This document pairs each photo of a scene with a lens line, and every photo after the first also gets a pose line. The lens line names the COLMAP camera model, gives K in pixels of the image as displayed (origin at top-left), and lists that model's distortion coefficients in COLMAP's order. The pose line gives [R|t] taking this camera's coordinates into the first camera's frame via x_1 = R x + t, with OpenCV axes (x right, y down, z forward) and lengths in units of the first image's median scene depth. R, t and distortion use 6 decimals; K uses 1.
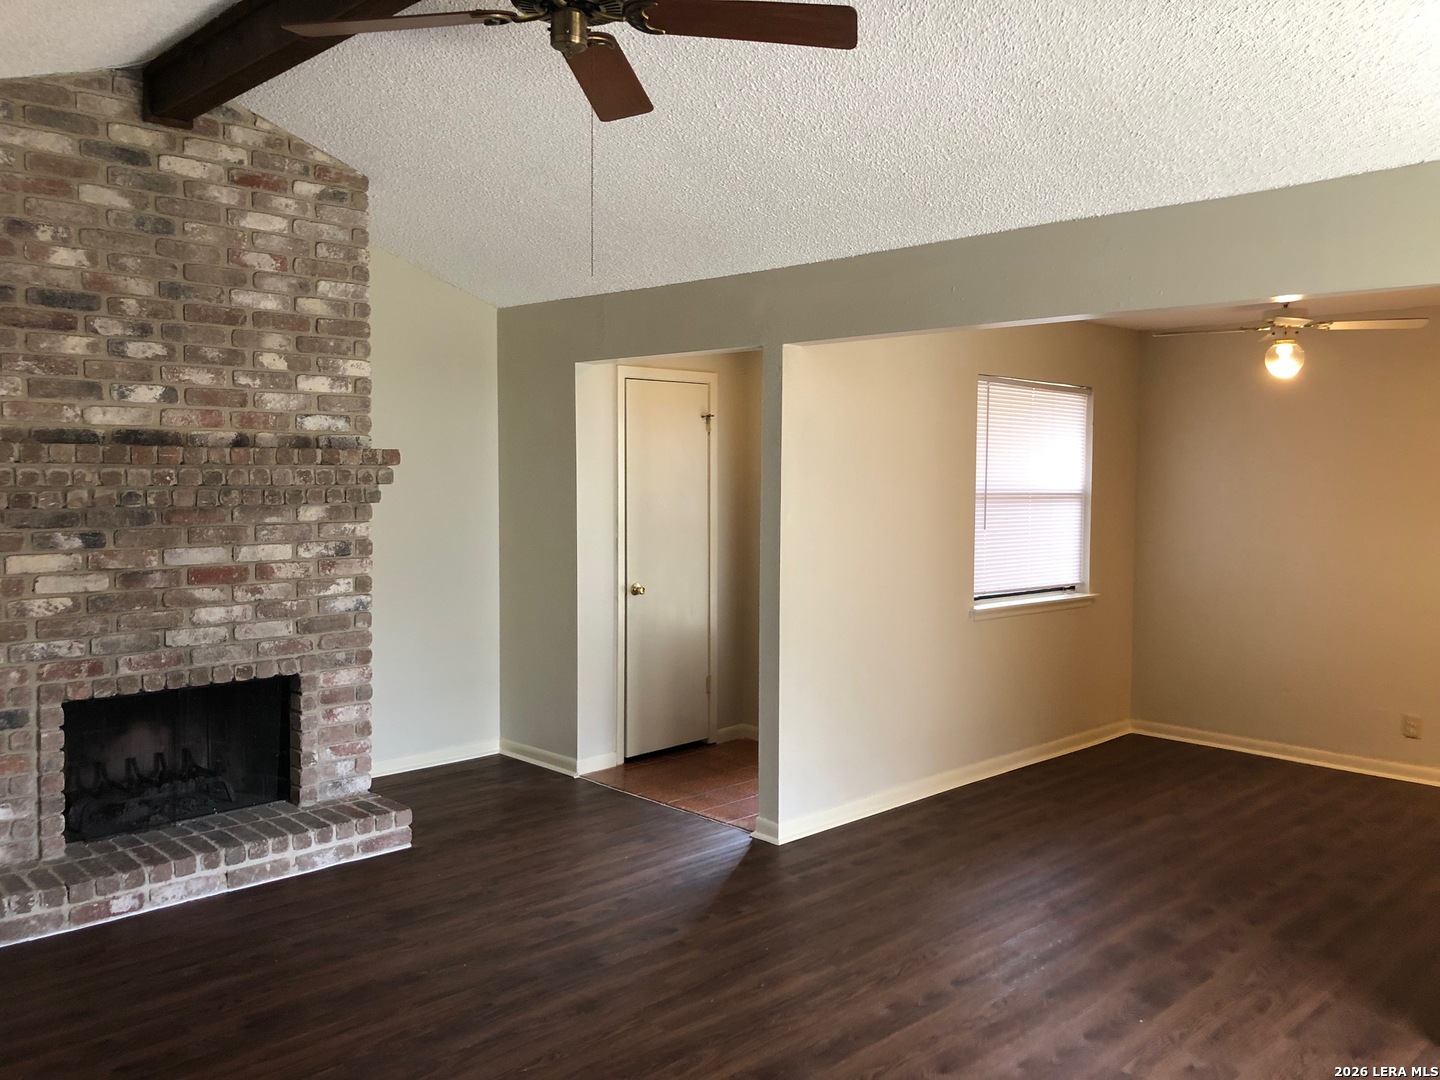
lens RADIAL K [[1185.4, 0, 722.2], [0, 1185.4, 524.8], [0, 0, 1]] dist [0.013097, 0.011962]
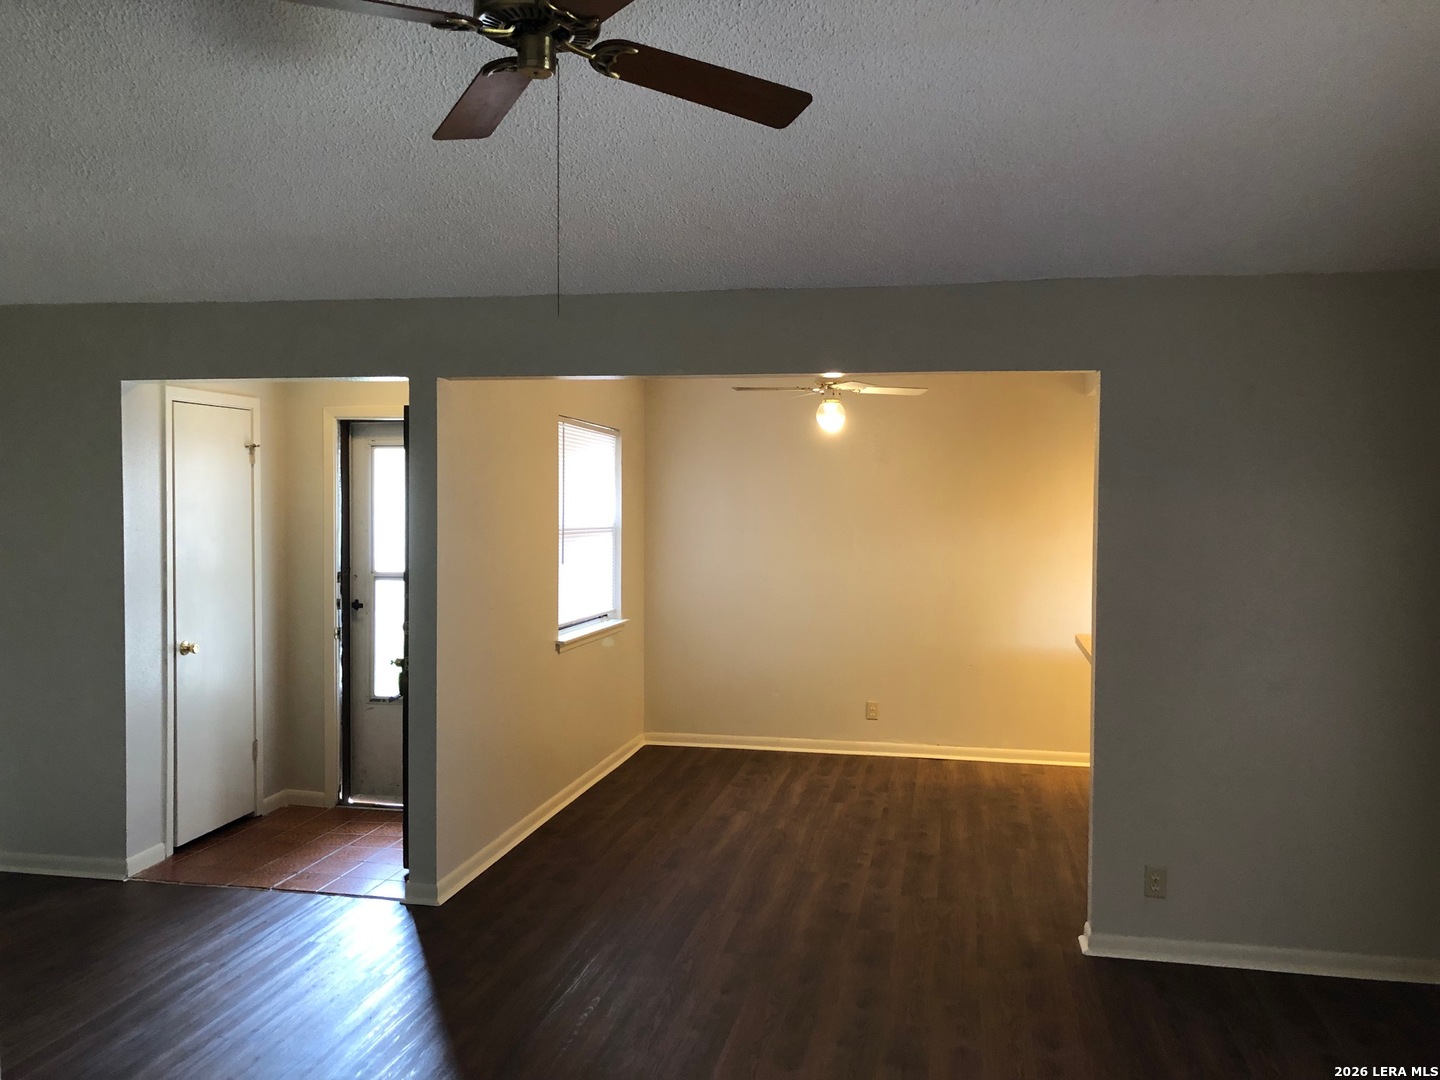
lens RADIAL K [[1185.4, 0, 722.2], [0, 1185.4, 524.8], [0, 0, 1]] dist [0.013097, 0.011962]
pose [[0.815140, -0.014179, 0.579091, -0.258419], [0.025503, 0.999609, -0.011423, -0.014729], [-0.578703, 0.024080, 0.815183, 0.075101]]
